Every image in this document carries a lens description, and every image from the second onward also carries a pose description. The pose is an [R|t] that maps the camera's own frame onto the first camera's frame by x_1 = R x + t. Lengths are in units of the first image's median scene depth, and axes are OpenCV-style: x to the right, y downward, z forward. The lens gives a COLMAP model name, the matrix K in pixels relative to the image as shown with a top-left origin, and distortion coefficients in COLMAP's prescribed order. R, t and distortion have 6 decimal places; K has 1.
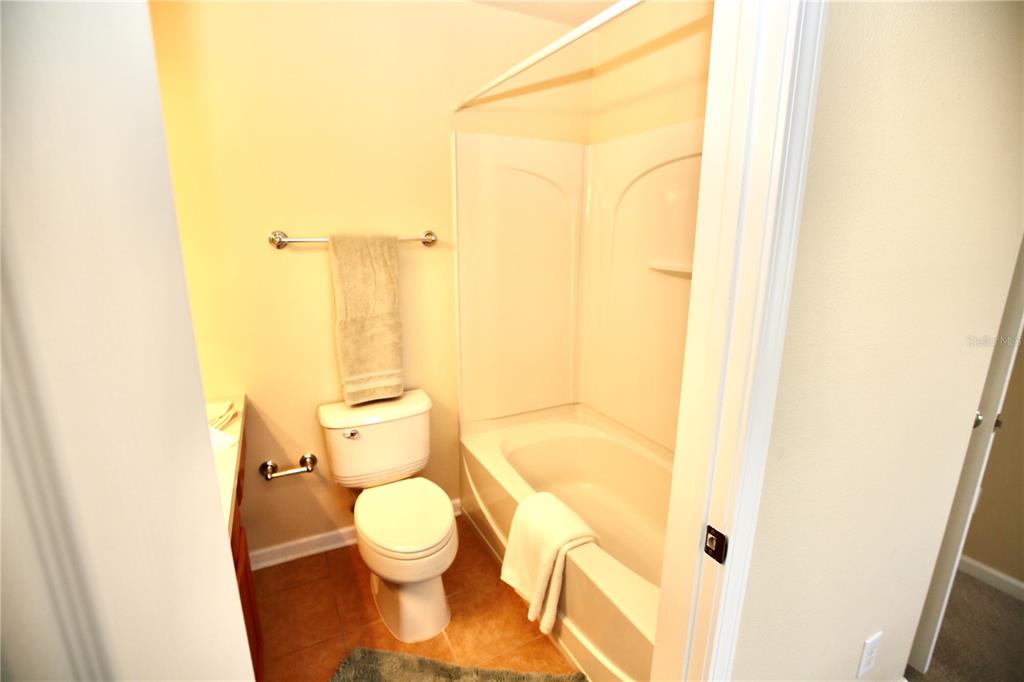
lens RADIAL K [[462.2, 0, 512.0], [0, 462.2, 341.0], [0, 0, 1]] dist [-0.023618, -0.000042]
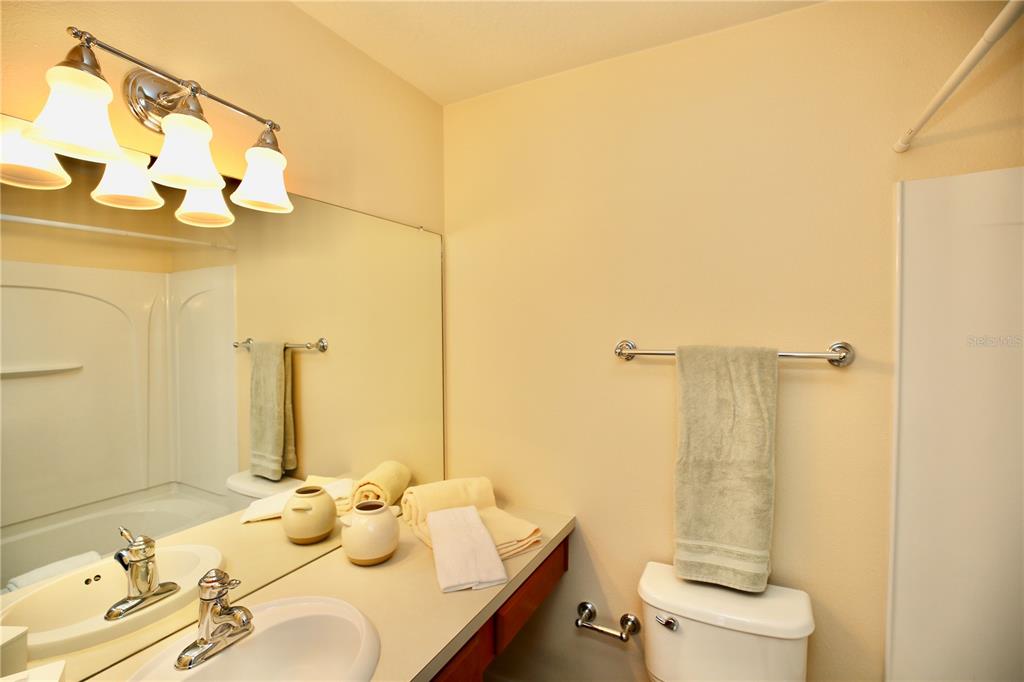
lens RADIAL K [[453.0, 0, 512.7], [0, 453.0, 352.1], [0, 0, 1]] dist [-0.033212, -0.000090]
pose [[0.580848, 0.022831, -0.813692, 0.058394], [-0.193404, 0.974853, -0.110707, -0.078376], [0.790703, 0.221675, 0.570657, 0.324786]]
